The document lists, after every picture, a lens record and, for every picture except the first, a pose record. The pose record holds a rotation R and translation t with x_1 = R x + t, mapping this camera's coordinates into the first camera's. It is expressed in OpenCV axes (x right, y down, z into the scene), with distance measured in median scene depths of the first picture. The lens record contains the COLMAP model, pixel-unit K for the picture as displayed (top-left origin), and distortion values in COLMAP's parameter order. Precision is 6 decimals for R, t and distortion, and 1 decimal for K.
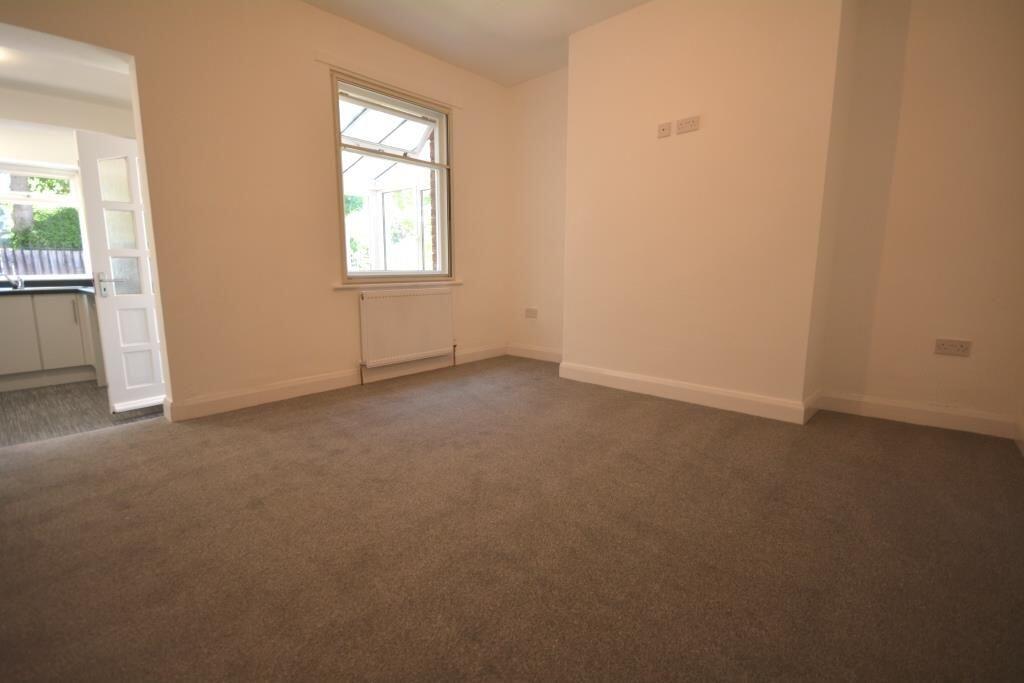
lens RADIAL K [[481.8, 0, 512.0], [0, 481.8, 341.5], [0, 0, 1]] dist [-0.001513, -0.000271]
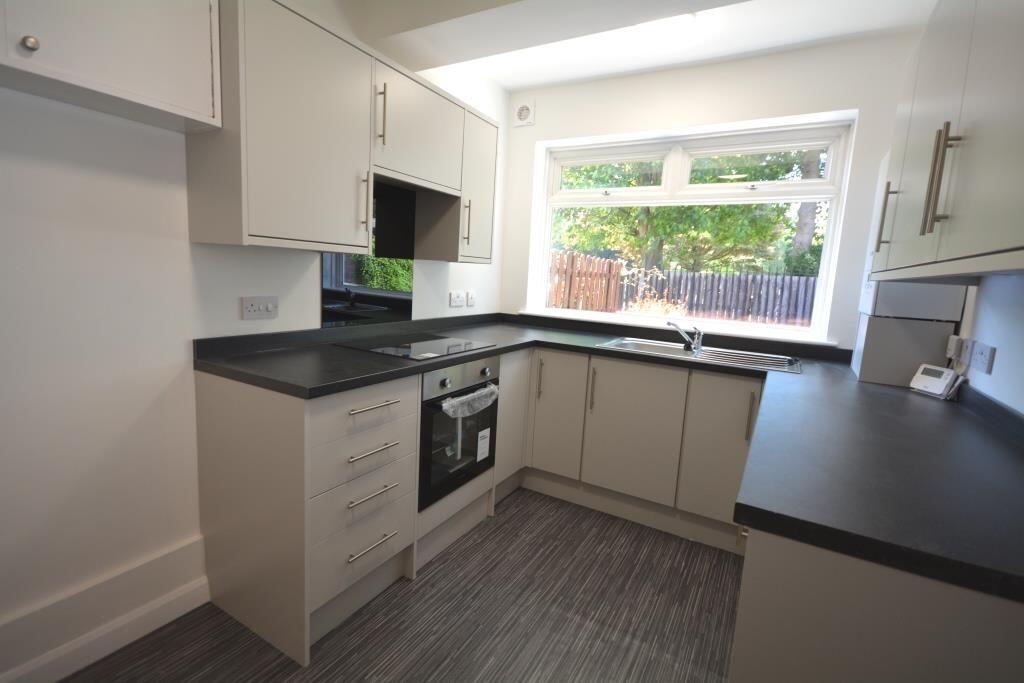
lens RADIAL K [[477.1, 0, 498.5], [0, 477.1, 341.5], [0, 0, 1]] dist [0.000932, 0.000014]
pose [[0.200981, 0.147149, -0.968480, -0.501153], [-0.195651, 0.974764, 0.107502, -0.128022], [0.959858, 0.167878, 0.224699, 0.622026]]
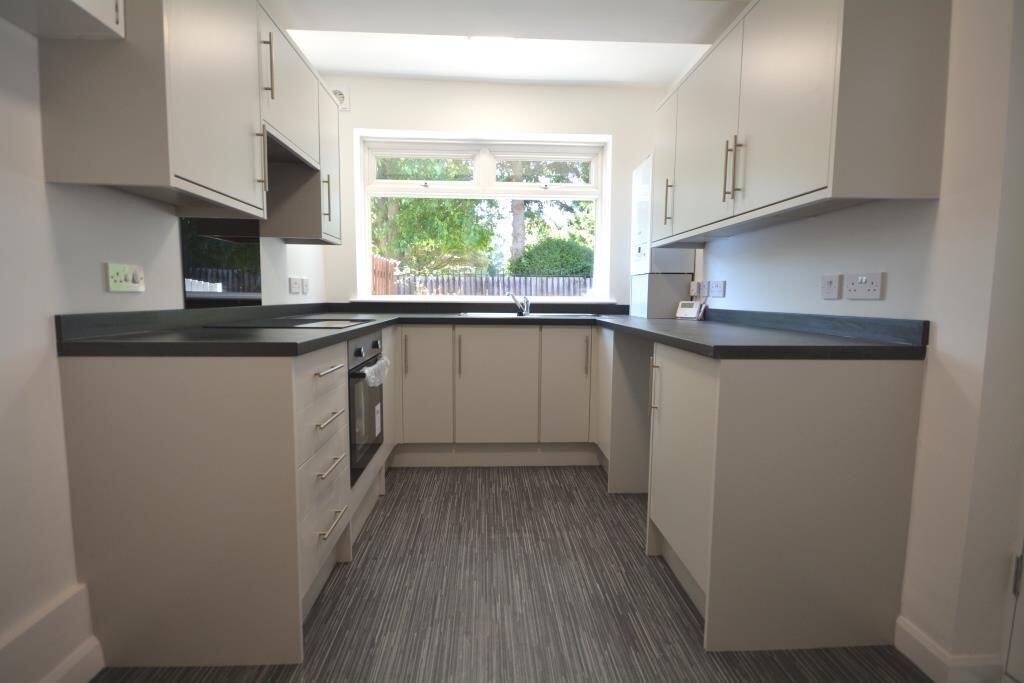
lens RADIAL K [[481.8, 0, 512.0], [0, 481.8, 341.5], [0, 0, 1]] dist [-0.001513, -0.000271]
pose [[0.711882, 0.069767, -0.698825, -0.526790], [-0.109622, 0.993895, -0.012445, -0.058717], [0.693691, 0.085466, 0.715185, 0.474061]]
